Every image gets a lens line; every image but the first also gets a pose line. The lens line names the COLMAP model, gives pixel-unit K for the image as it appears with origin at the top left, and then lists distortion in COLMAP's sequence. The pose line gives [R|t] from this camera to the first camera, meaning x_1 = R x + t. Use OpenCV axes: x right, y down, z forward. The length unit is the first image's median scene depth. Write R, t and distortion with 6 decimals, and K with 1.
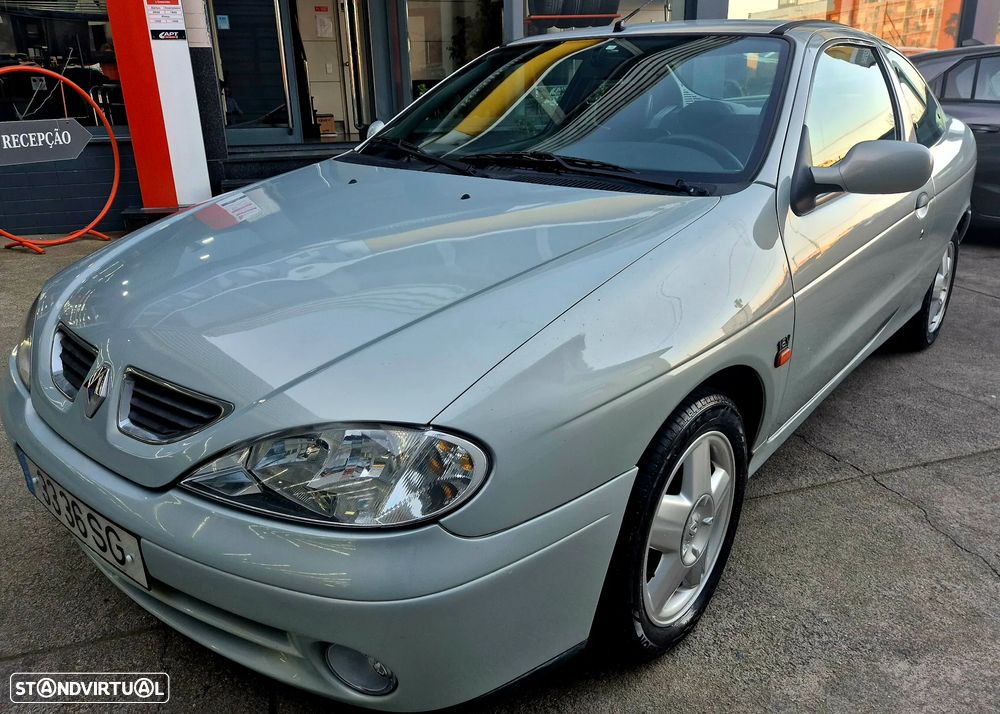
lens RADIAL K [[726.7, 0, 491.0], [0, 726.7, 333.2], [0, 0, 1]] dist [0.068642, -0.057903]
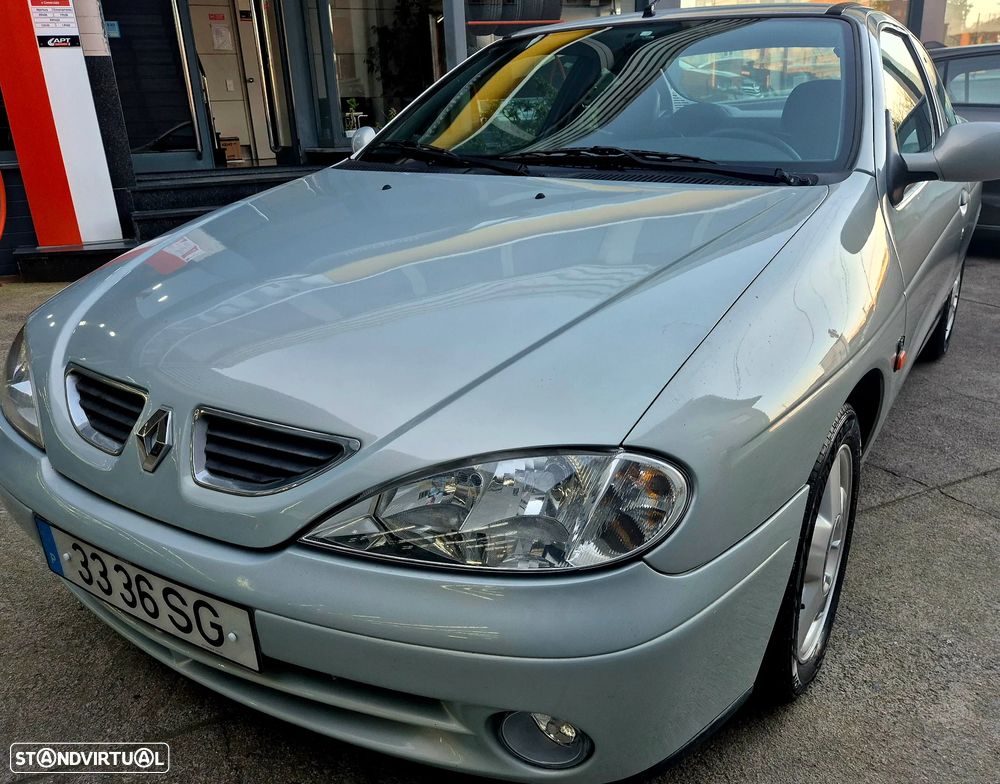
lens RADIAL K [[785.8, 0, 500.0], [0, 785.8, 392.0], [0, 0, 1]] dist [0.068117, -0.060321]
pose [[0.991980, -0.056609, 0.113005, -0.179645], [0.054501, 0.998279, 0.021666, 0.019926], [-0.114037, -0.015334, 0.993358, 0.060896]]
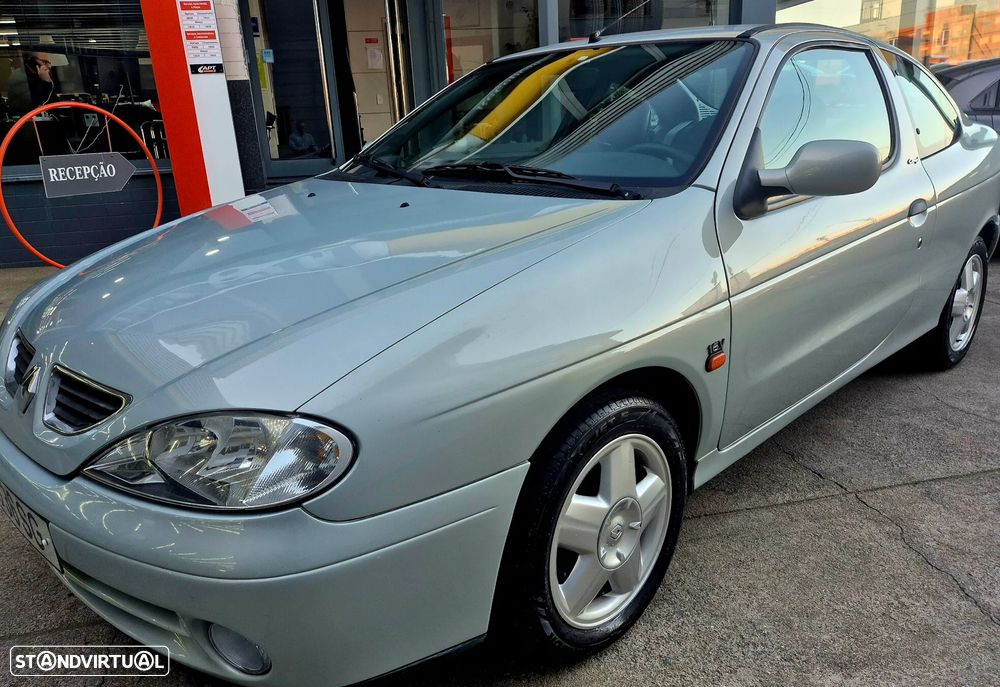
lens RADIAL K [[739.2, 0, 496.4], [0, 739.2, 361.7], [0, 0, 1]] dist [0.061282, -0.040959]
pose [[0.996477, -0.000724, -0.083858, 0.159772], [0.000200, 0.999980, -0.006256, 0.033207], [0.083861, 0.006217, 0.996458, -0.016726]]
